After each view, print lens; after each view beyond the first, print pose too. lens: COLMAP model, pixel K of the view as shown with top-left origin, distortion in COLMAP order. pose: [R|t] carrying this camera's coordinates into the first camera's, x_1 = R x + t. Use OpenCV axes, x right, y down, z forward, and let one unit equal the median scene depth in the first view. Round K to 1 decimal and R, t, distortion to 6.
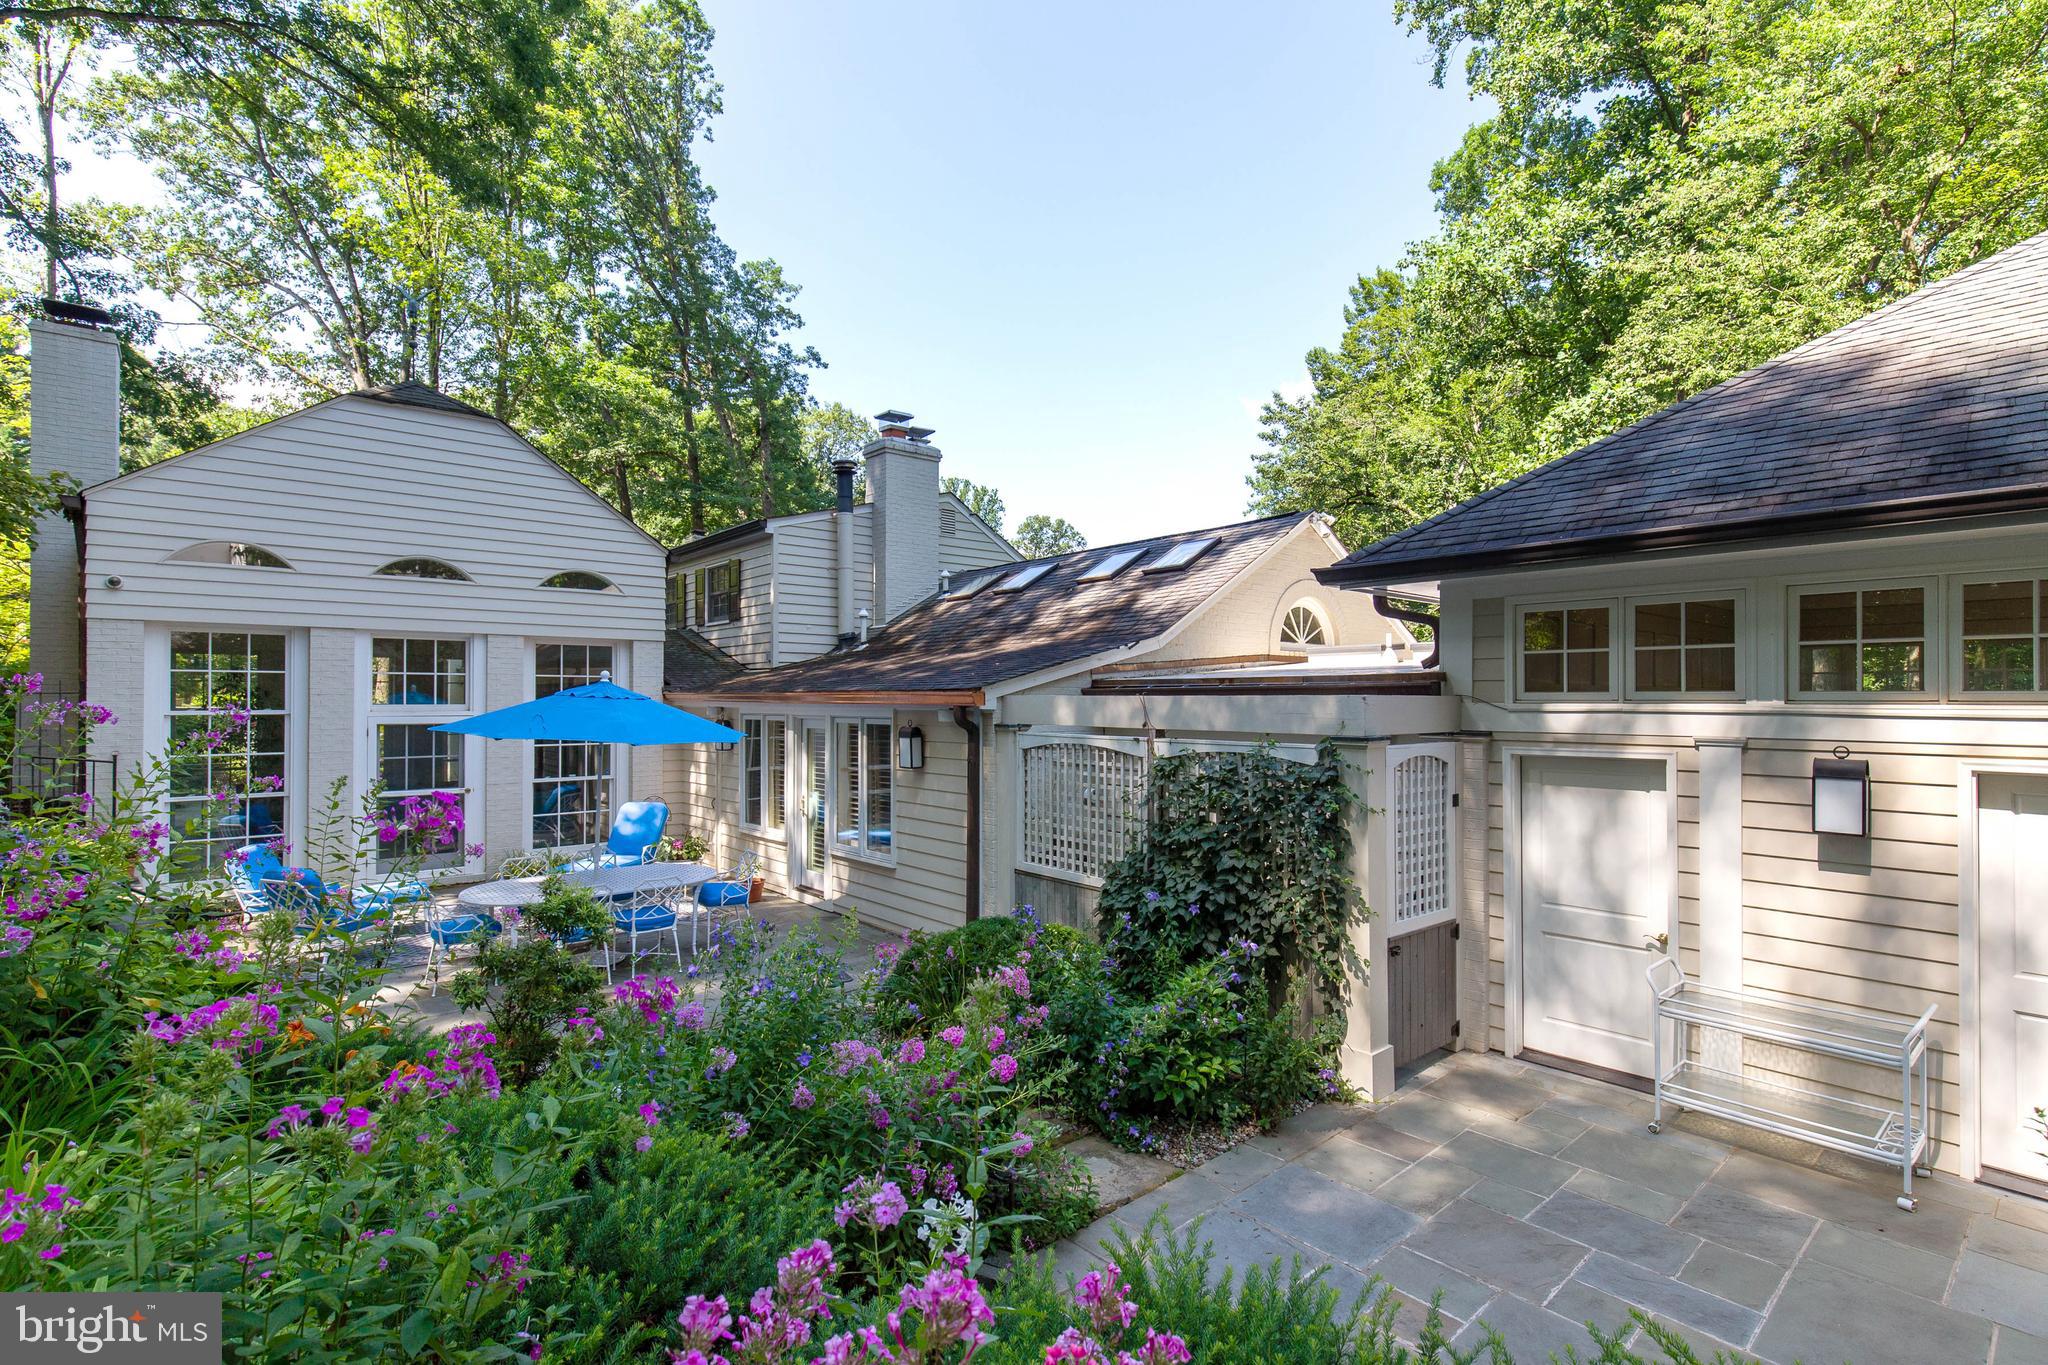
lens RADIAL K [[935.1, 0, 1096.5], [0, 935.1, 698.2], [0, 0, 1]] dist [-0.000183, -0.000654]
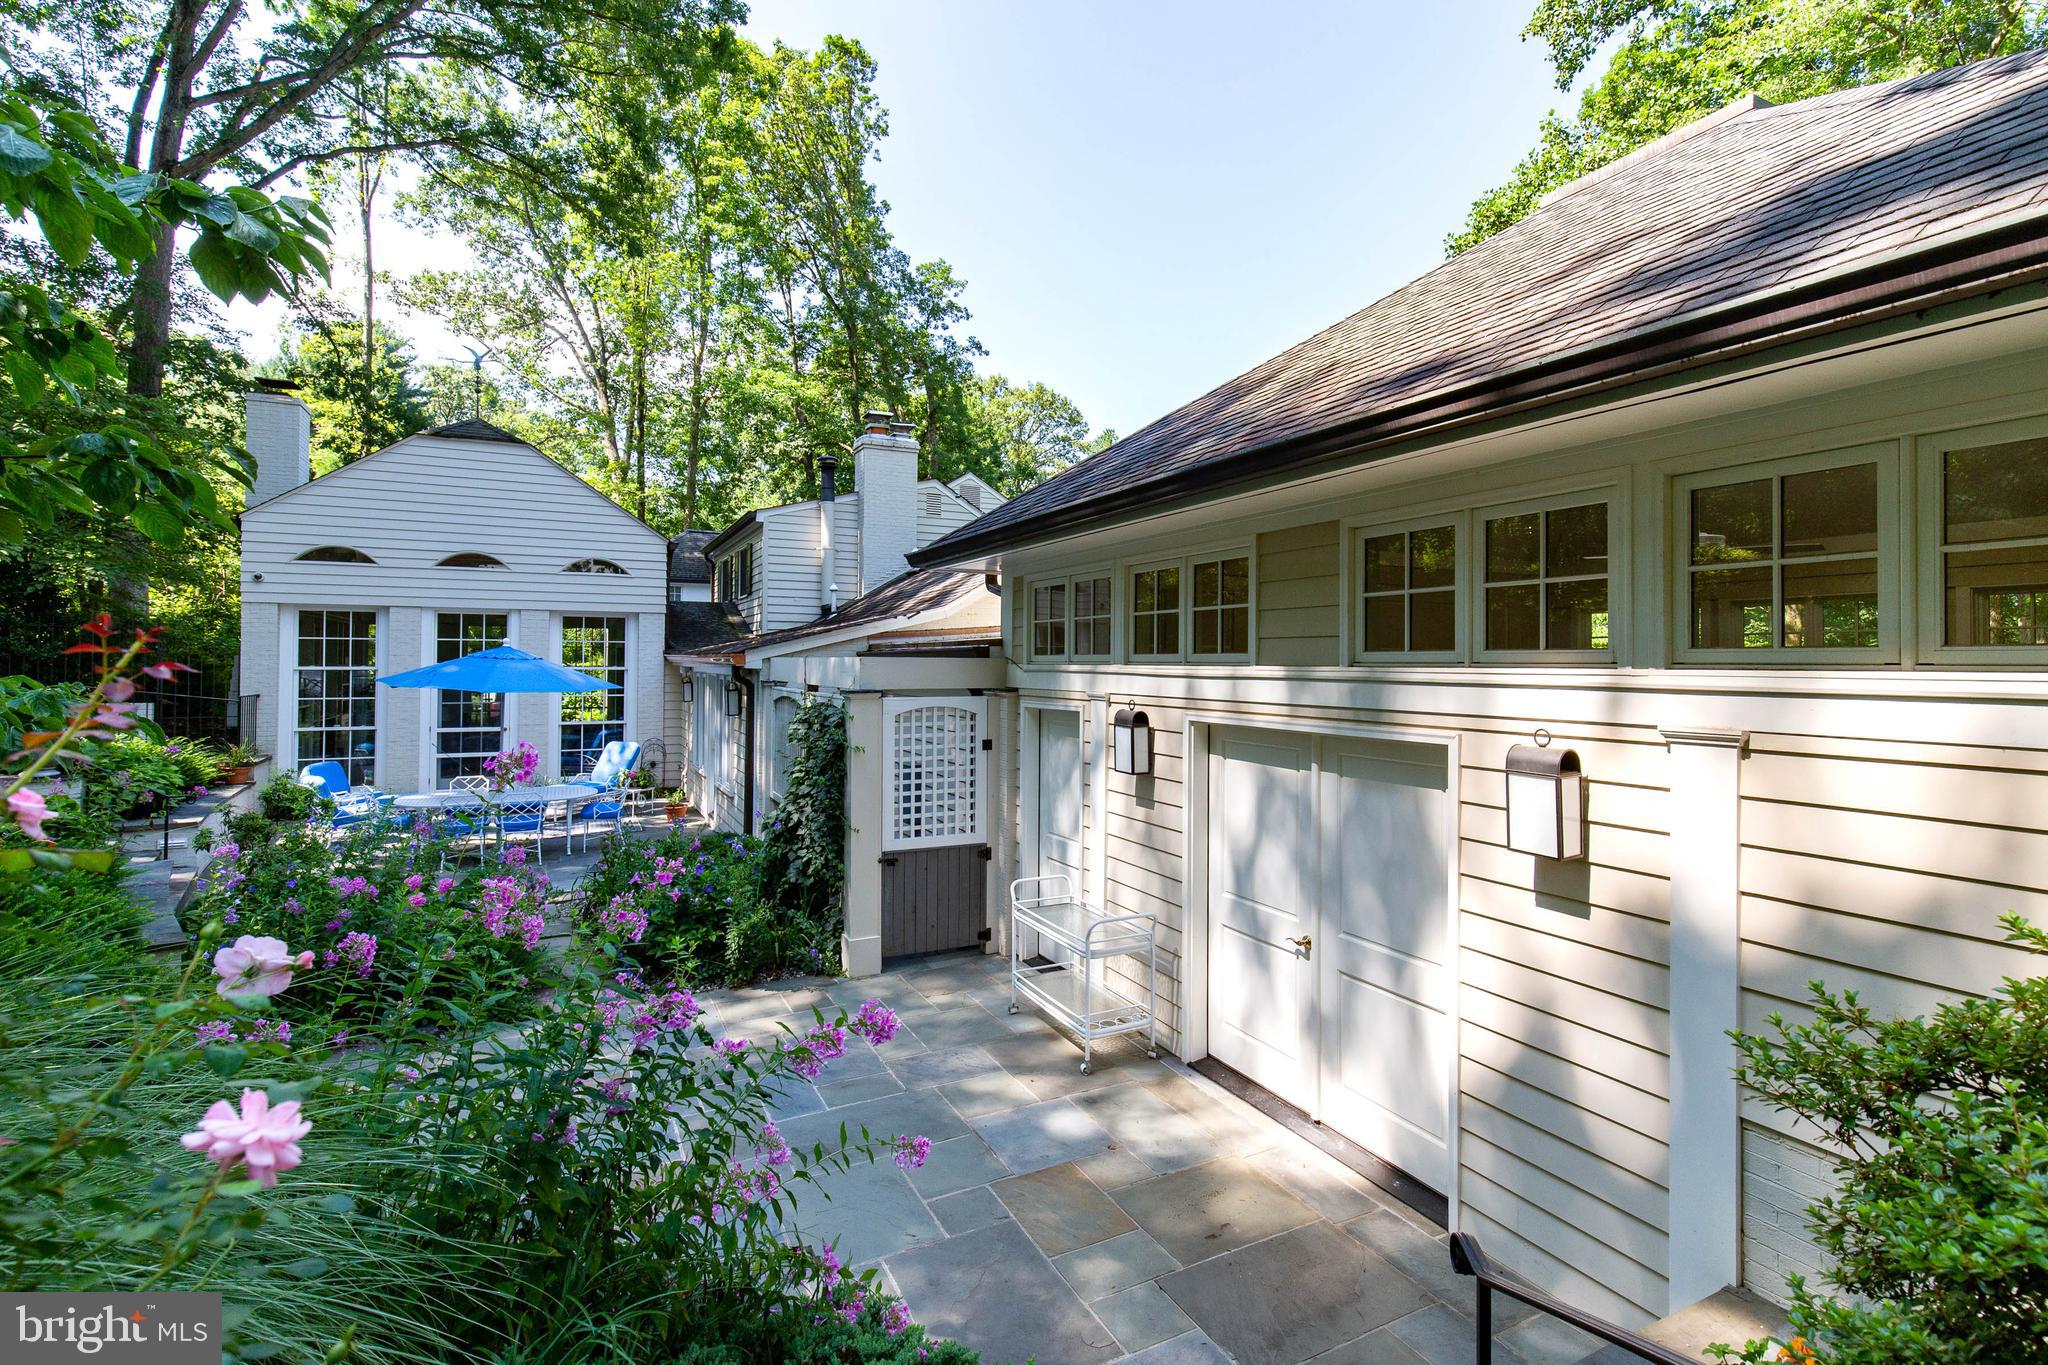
lens RADIAL K [[935.1, 0, 1072.6], [0, 935.1, 653.0], [0, 0, 1]] dist [-0.000183, -0.000654]
pose [[0.969713, 0.002033, -0.244239, 0.101235], [-0.005074, 0.999917, -0.011821, 0.000806], [0.244194, 0.012702, 0.969643, -0.017674]]
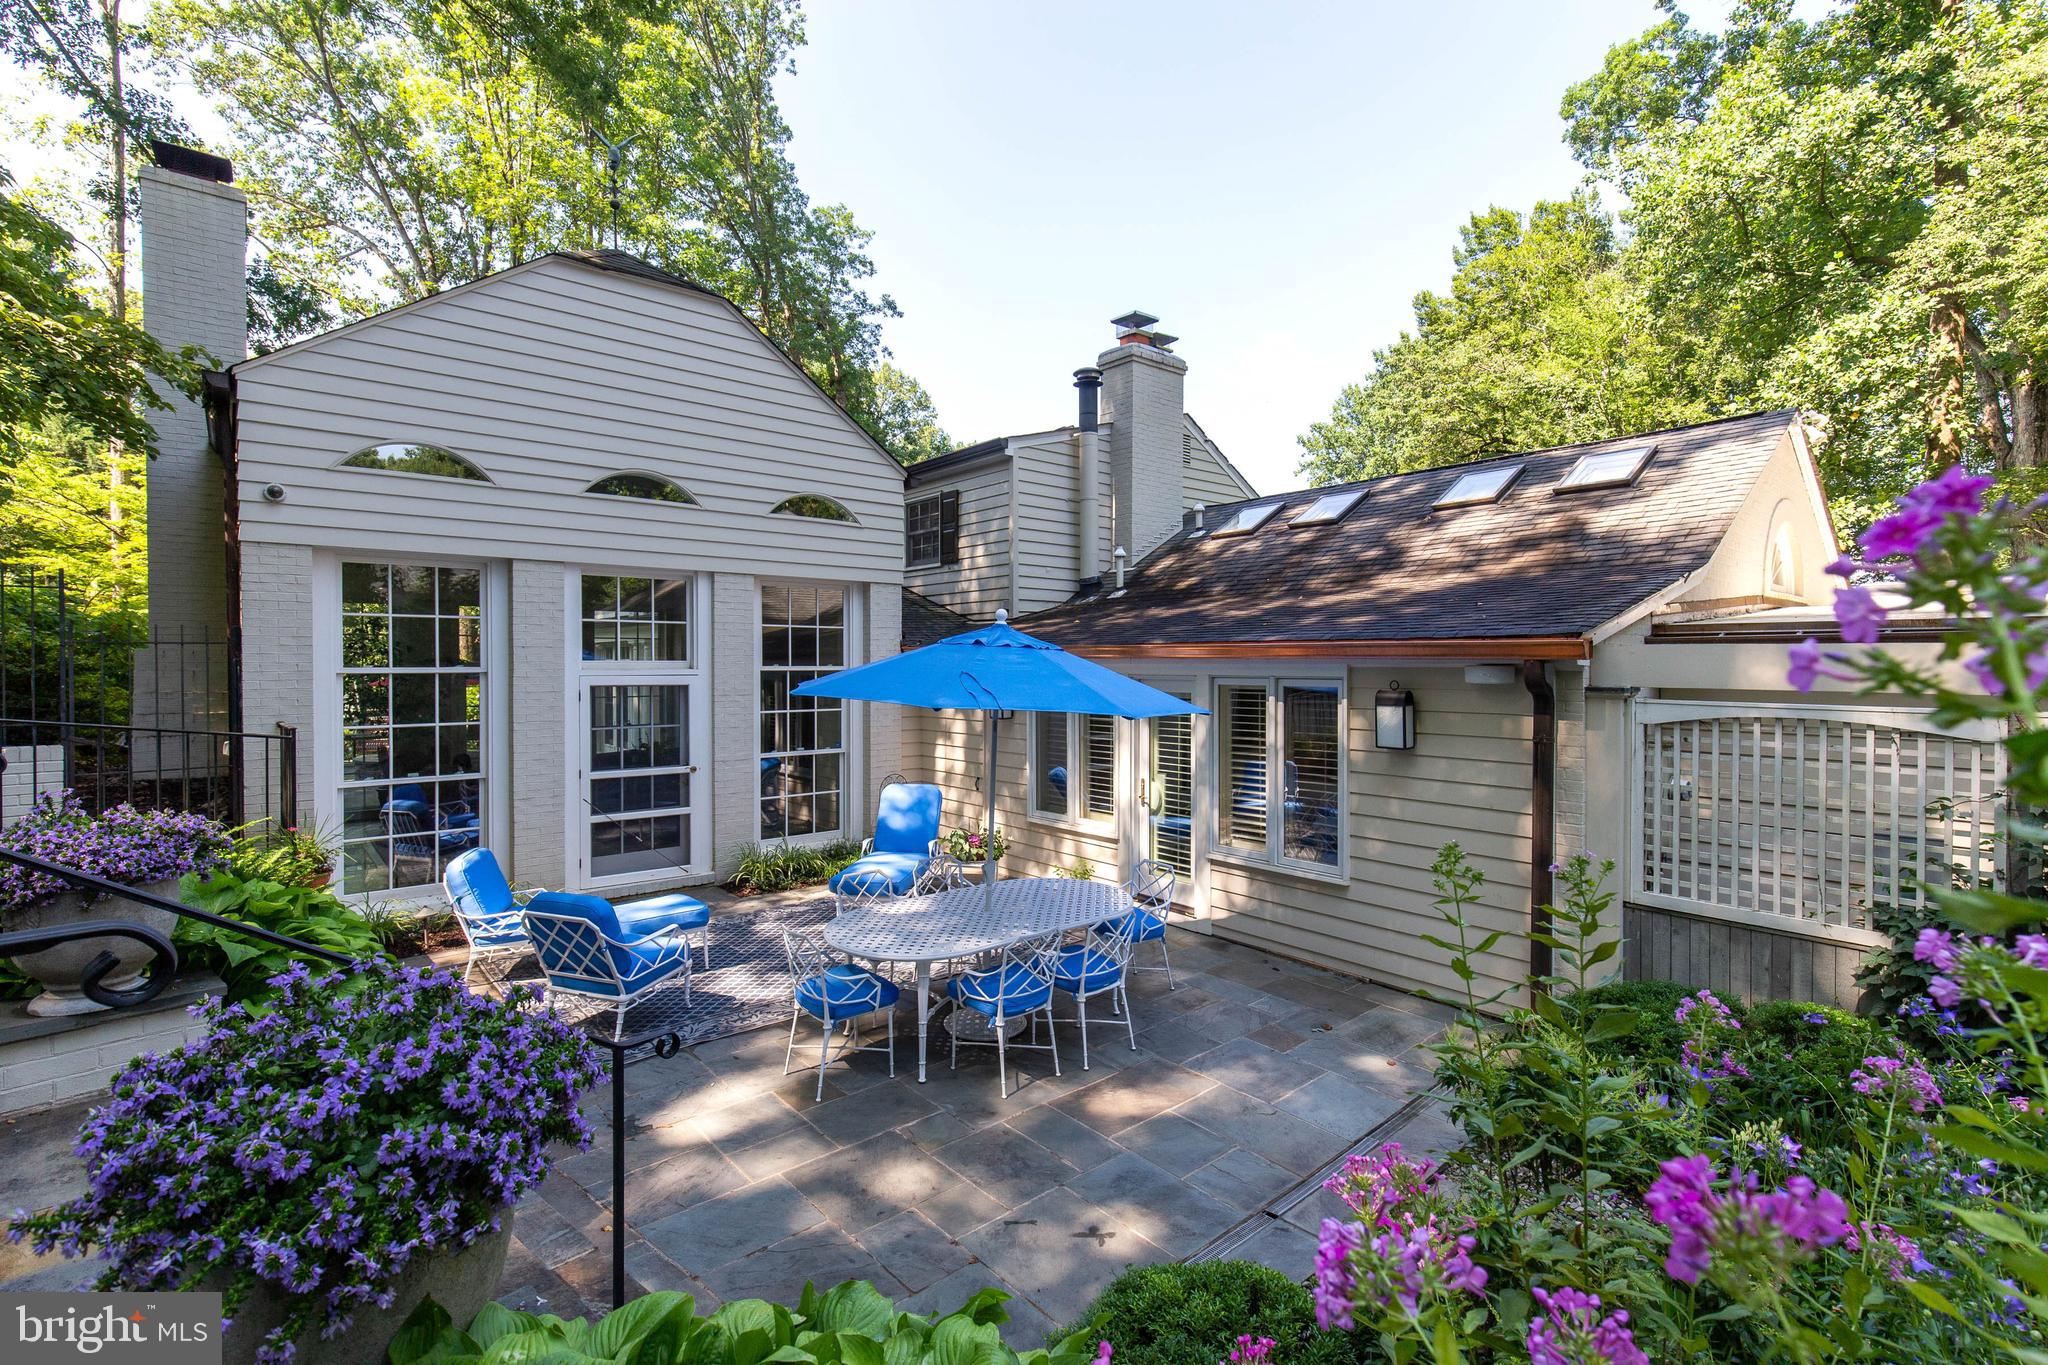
lens RADIAL K [[935.1, 0, 1123.5], [0, 935.1, 674.9], [0, 0, 1]] dist [-0.000183, -0.000654]
pose [[0.999921, 0.000307, -0.012584, -0.072492], [-0.000128, 0.999899, 0.014189, 0.001725], [0.012588, -0.014186, 0.999820, 0.052497]]
